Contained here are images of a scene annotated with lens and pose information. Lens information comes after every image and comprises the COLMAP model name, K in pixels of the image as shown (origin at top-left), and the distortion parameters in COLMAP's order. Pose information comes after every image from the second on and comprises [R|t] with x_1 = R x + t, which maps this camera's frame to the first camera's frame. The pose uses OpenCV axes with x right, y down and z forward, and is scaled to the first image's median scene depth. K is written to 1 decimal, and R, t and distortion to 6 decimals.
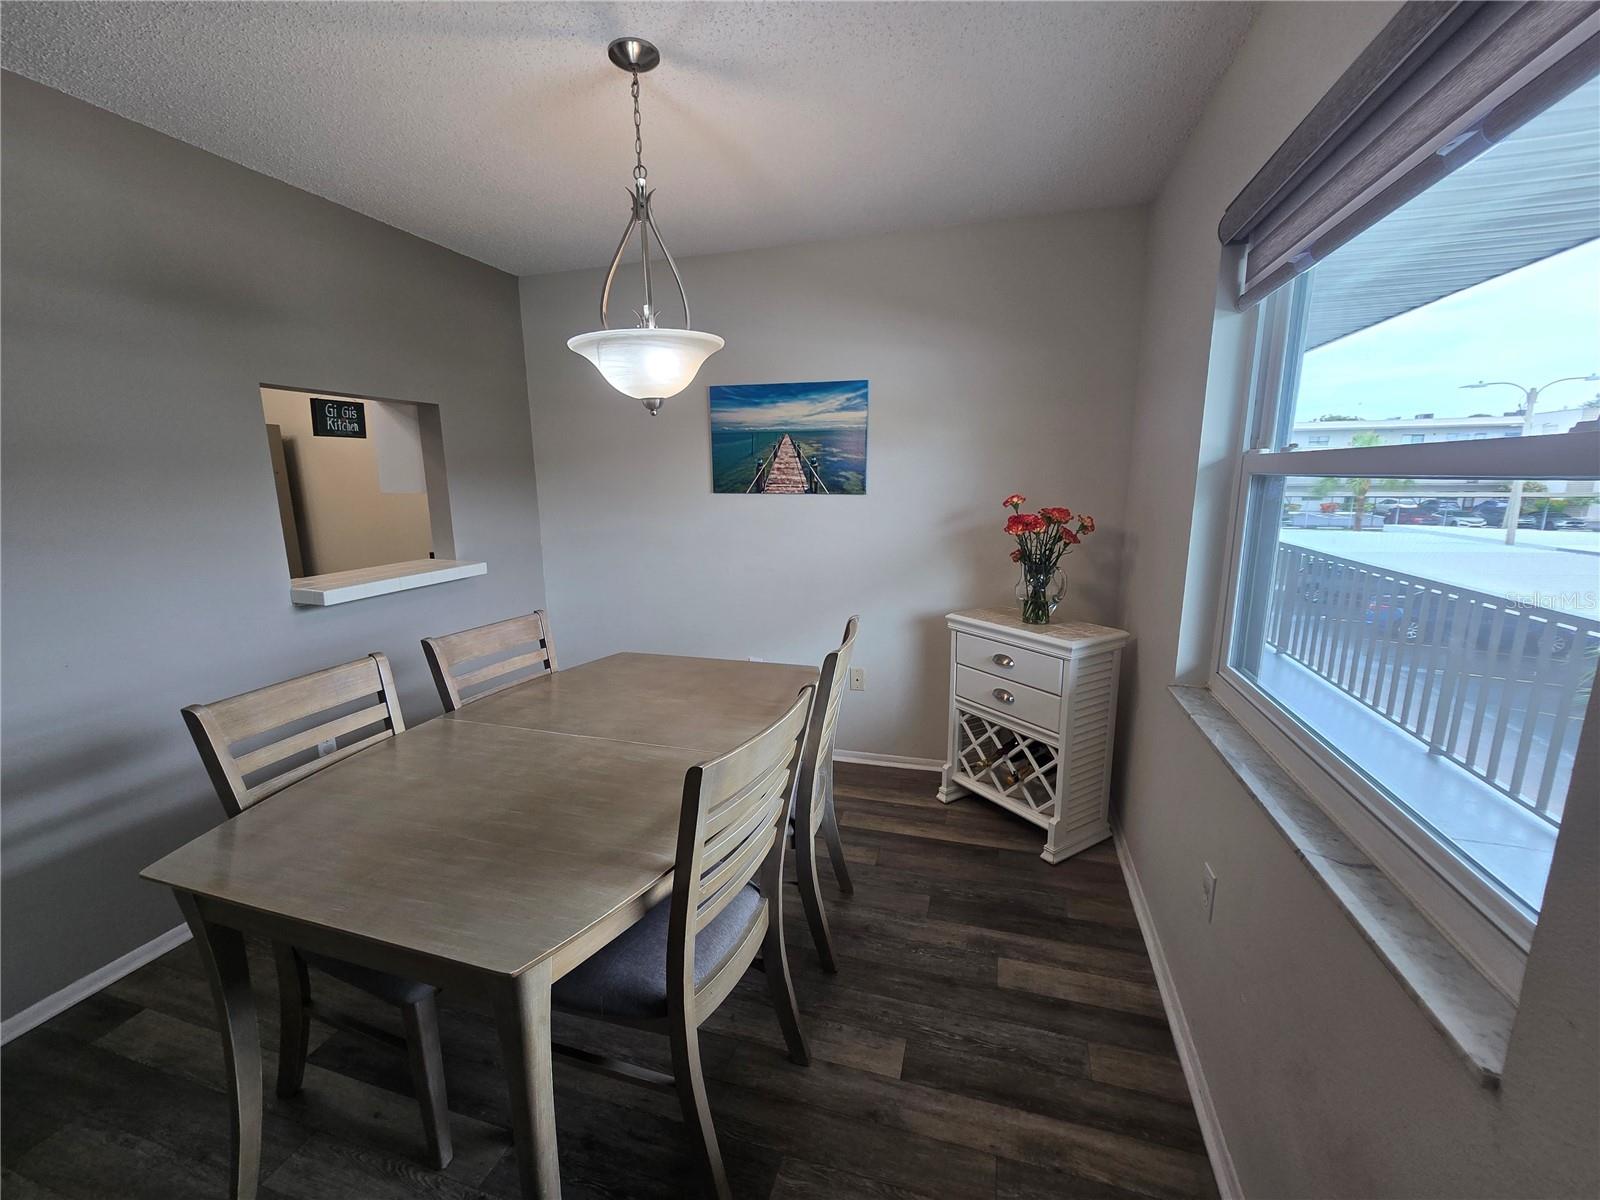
lens RADIAL K [[659.3, 0, 796.5], [0, 659.3, 604.0], [0, 0, 1]] dist [-0.008794, 0.003291]
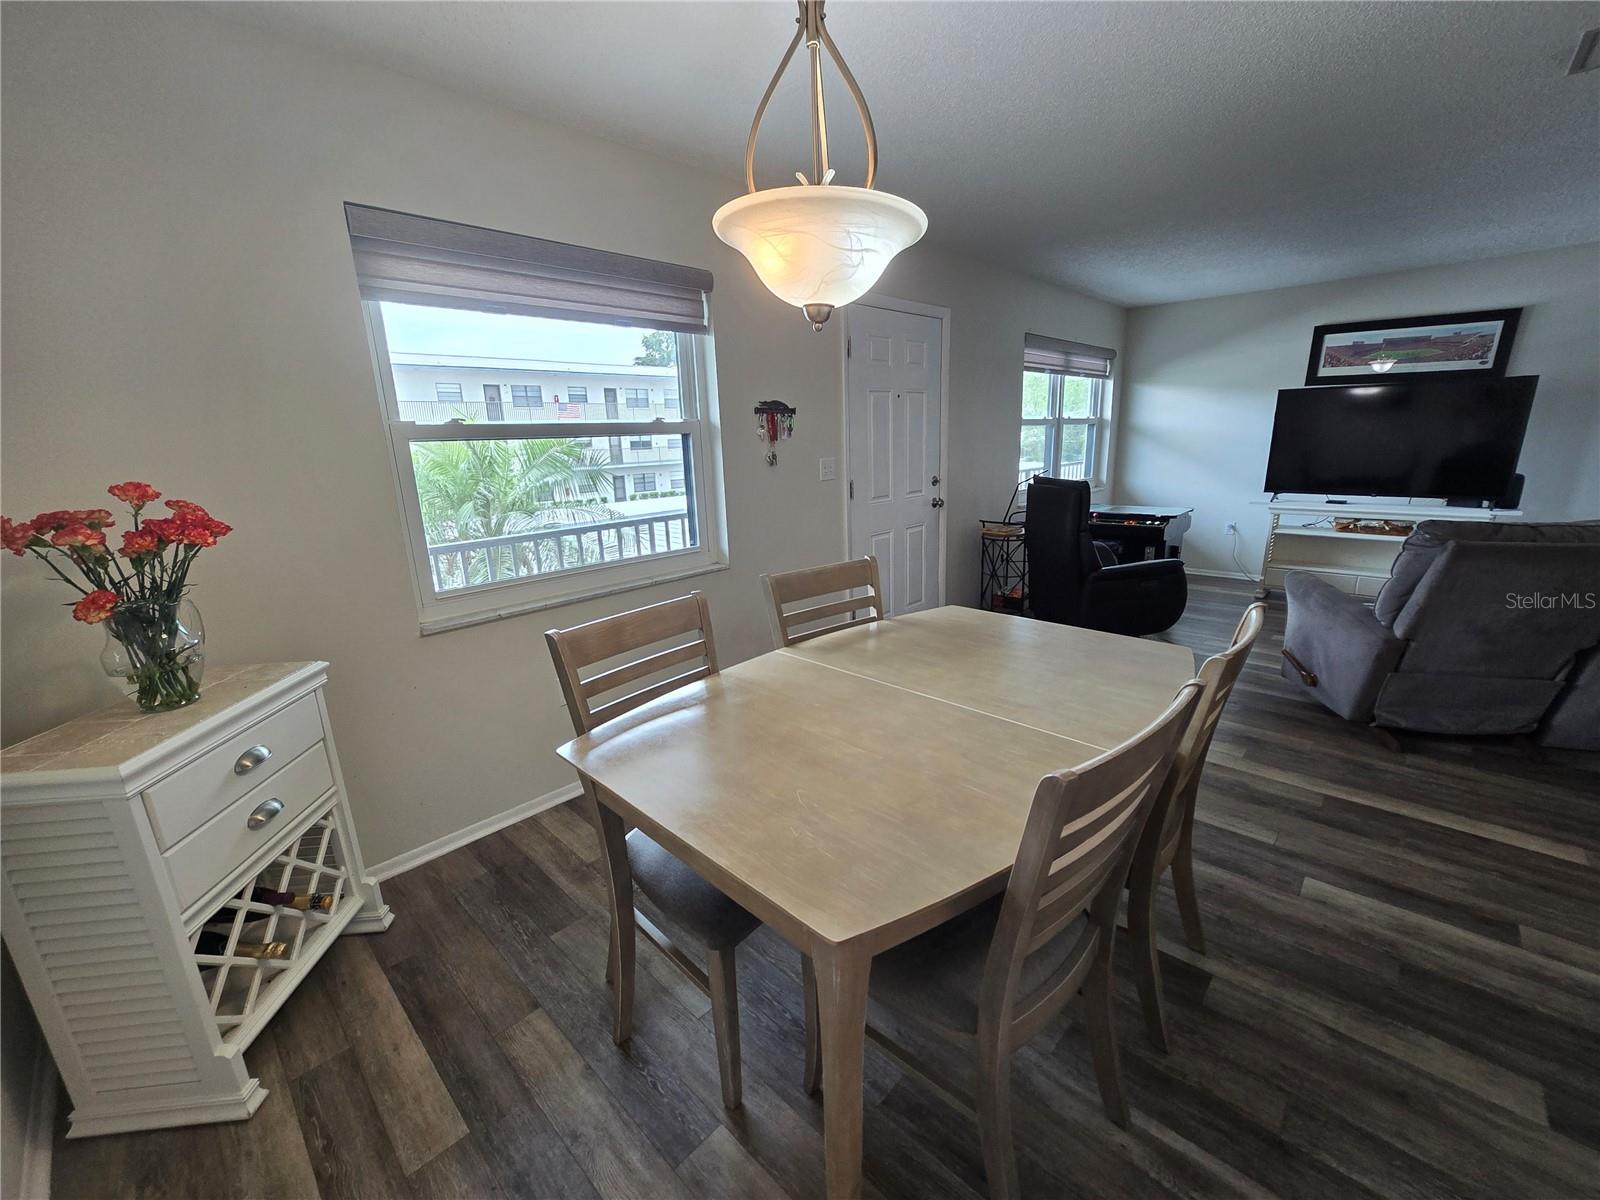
lens RADIAL K [[659.3, 0, 802.0], [0, 659.3, 603.4], [0, 0, 1]] dist [-0.008794, 0.003291]
pose [[-0.892591, -0.071989, 0.445083, -0.386300], [0.129038, 0.905089, 0.405170, -0.219411], [-0.432008, 0.419084, -0.798585, 1.212852]]
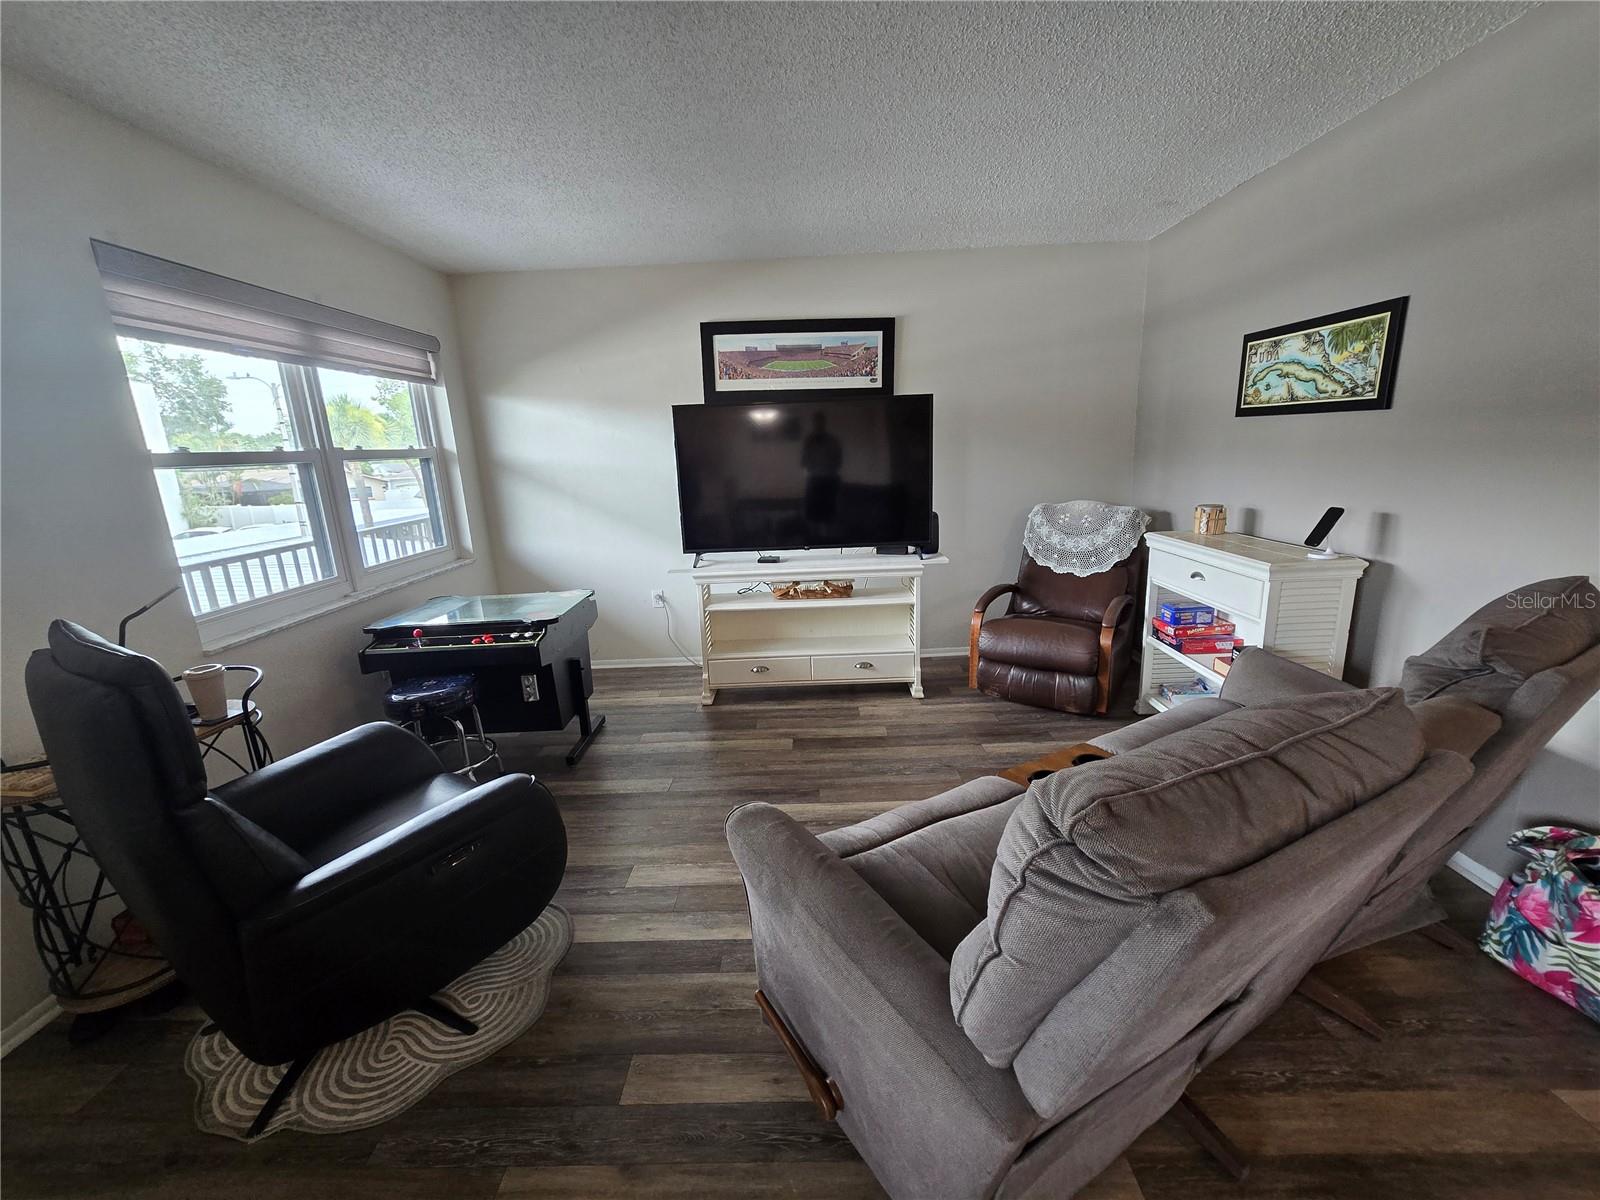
lens RADIAL K [[659.3, 0, 797.9], [0, 659.3, 603.0], [0, 0, 1]] dist [-0.008794, 0.003291]
pose [[-0.959584, 0.117543, -0.255701, -0.600611], [0.000835, 0.909783, 0.415083, -0.002727], [0.281423, 0.398093, -0.873111, 0.132171]]
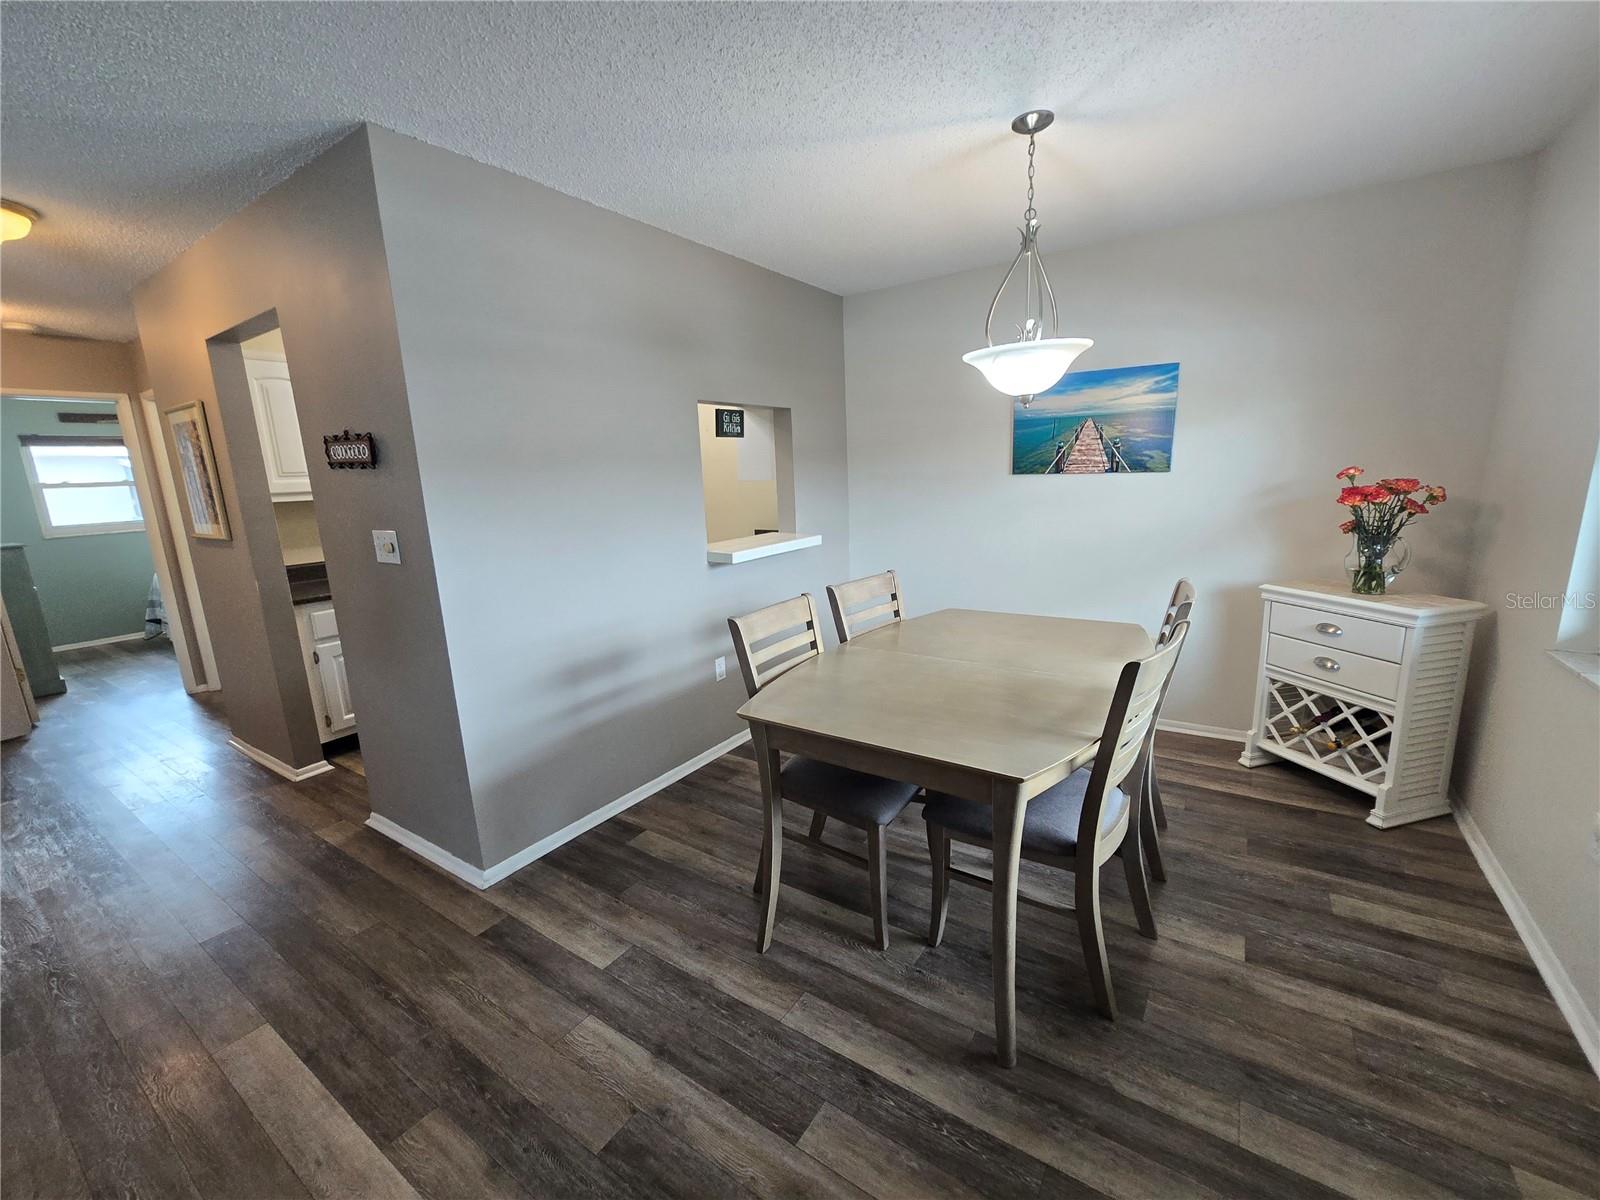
lens RADIAL K [[659.3, 0, 797.4], [0, 659.3, 604.8], [0, 0, 1]] dist [-0.008794, 0.003291]
pose [[0.954622, 0.032551, -0.296035, -0.176489], [-0.027522, 0.999398, 0.021139, 0.049499], [0.296545, -0.012032, 0.954943, -0.223630]]
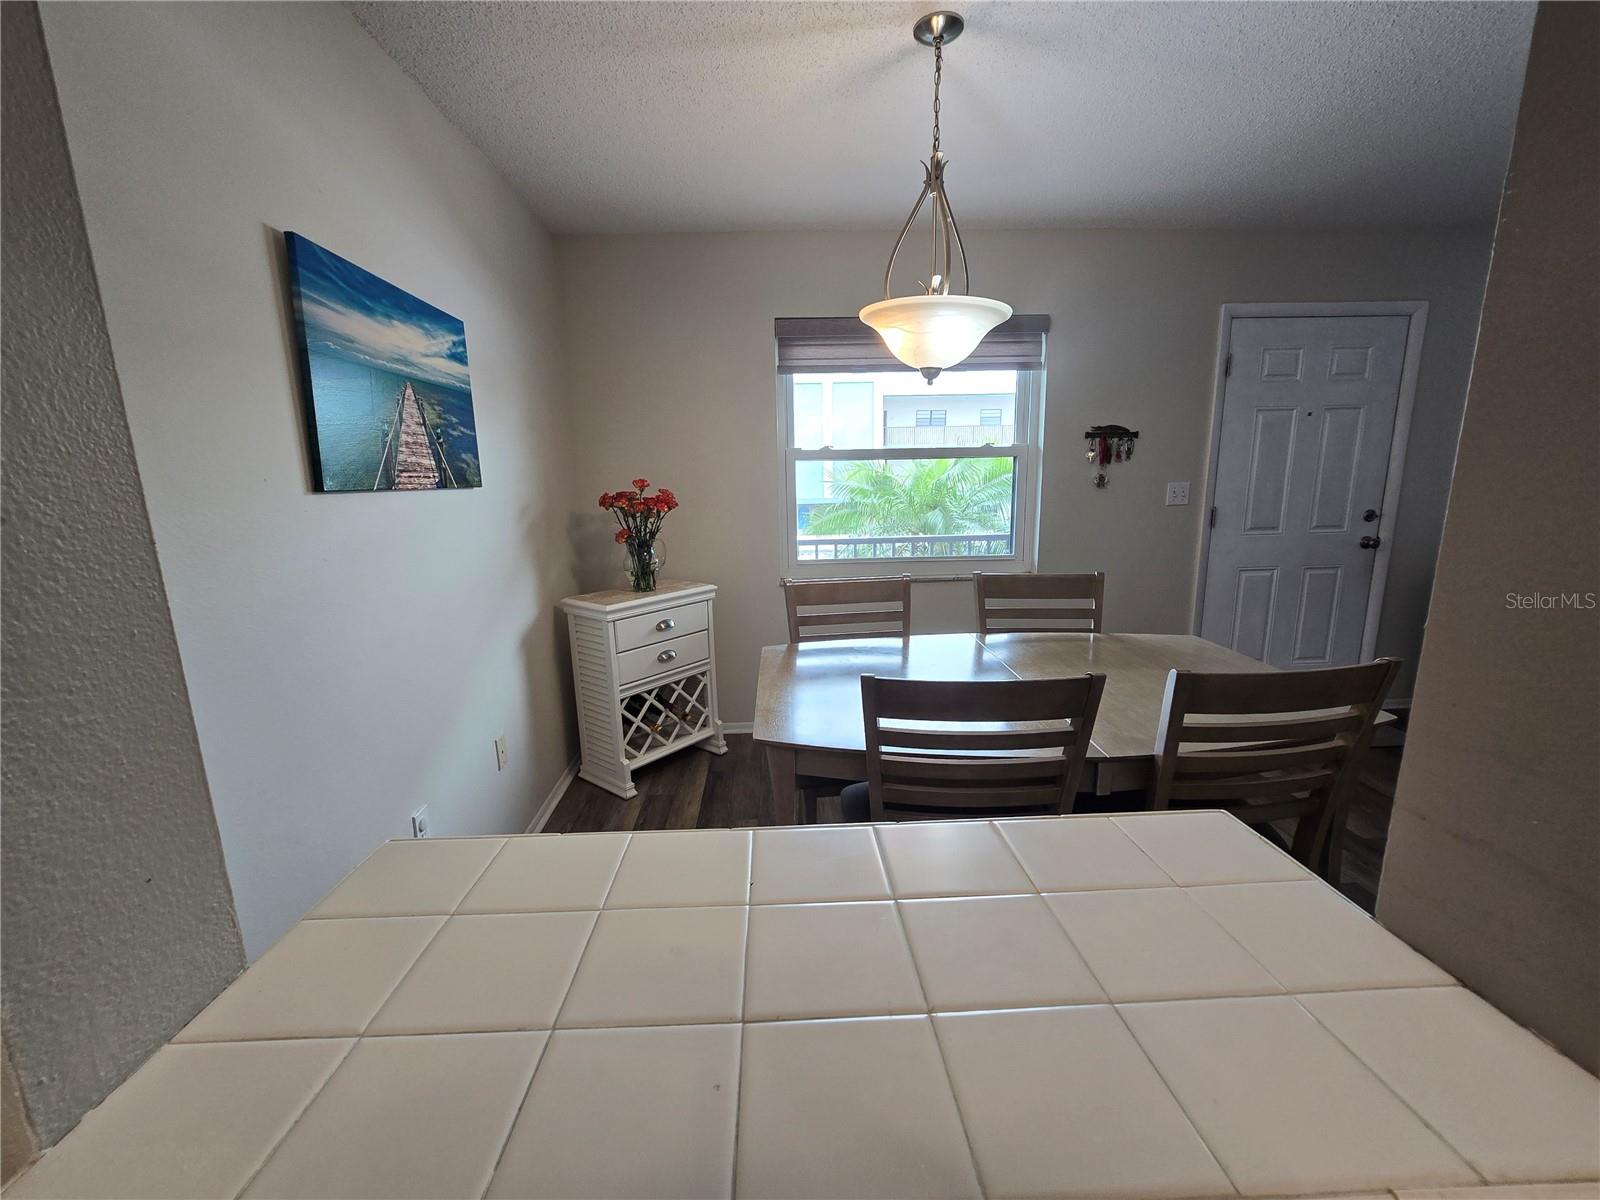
lens RADIAL K [[659.3, 0, 797.3], [0, 659.3, 601.5], [0, 0, 1]] dist [-0.008794, 0.003291]
pose [[-0.330099, -0.166695, 0.929111, -0.816322], [0.206790, 0.947604, 0.243482, -0.183639], [-0.921017, 0.272504, -0.278332, 1.107637]]
